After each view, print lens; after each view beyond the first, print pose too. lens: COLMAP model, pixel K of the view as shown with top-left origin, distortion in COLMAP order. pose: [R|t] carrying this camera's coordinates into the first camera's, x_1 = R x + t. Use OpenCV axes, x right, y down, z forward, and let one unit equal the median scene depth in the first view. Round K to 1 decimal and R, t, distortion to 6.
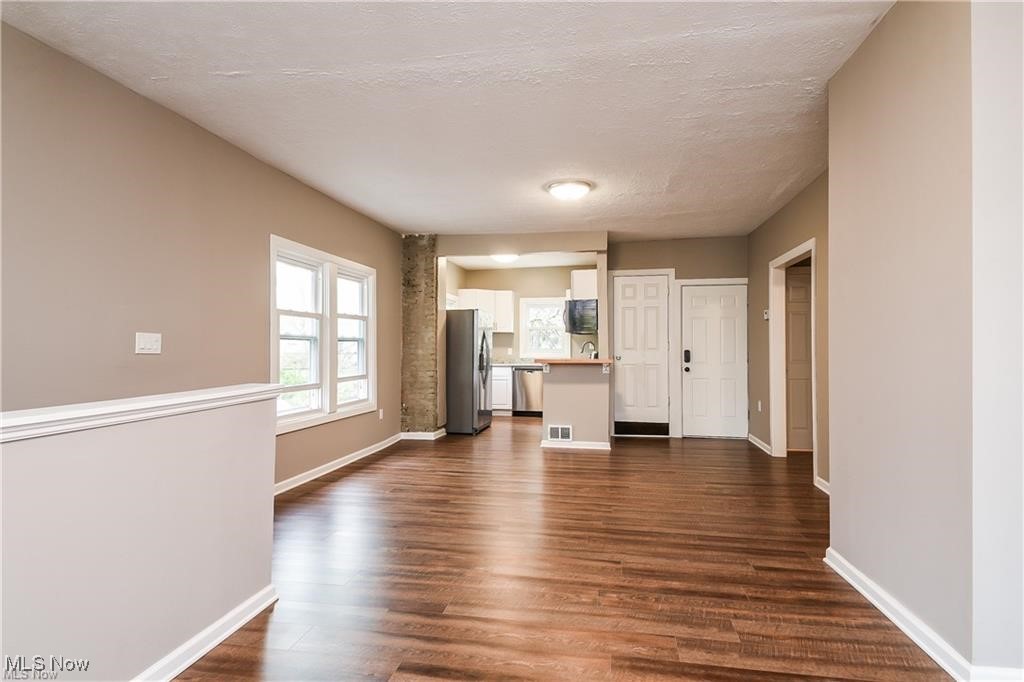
lens RADIAL K [[555.0, 0, 509.2], [0, 555.0, 342.4], [0, 0, 1]] dist [0.003292, 0.002240]
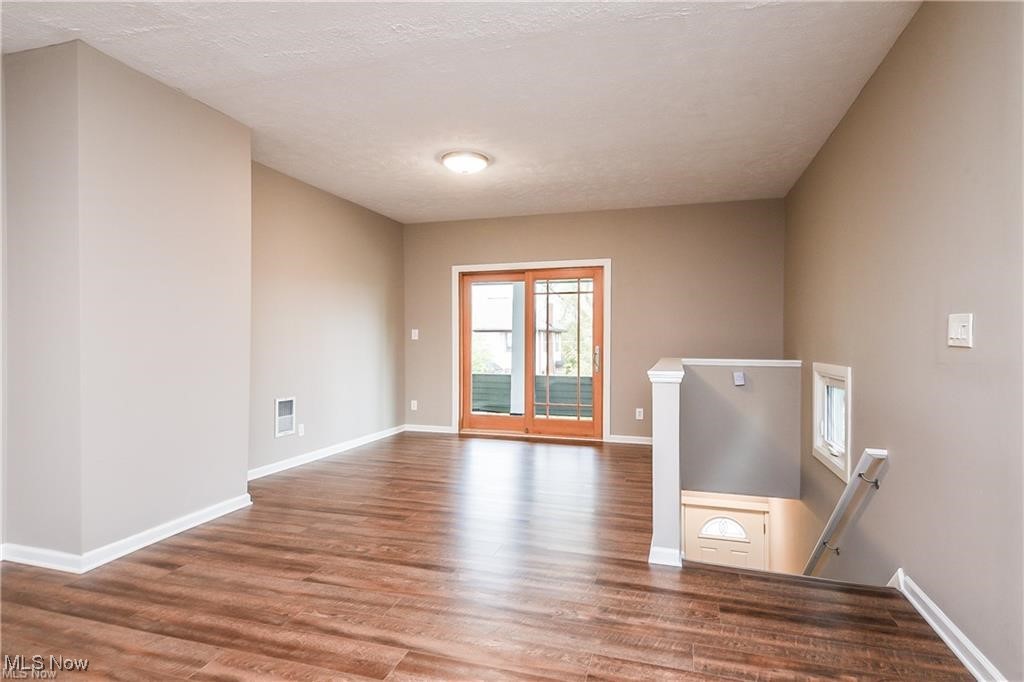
lens RADIAL K [[555.0, 0, 509.6], [0, 555.0, 339.0], [0, 0, 1]] dist [0.003292, 0.002240]
pose [[-0.993242, -0.007176, 0.115838, -0.218136], [-0.008408, 0.999913, -0.010149, 0.017156], [-0.115755, -0.011055, -0.993216, 1.778869]]
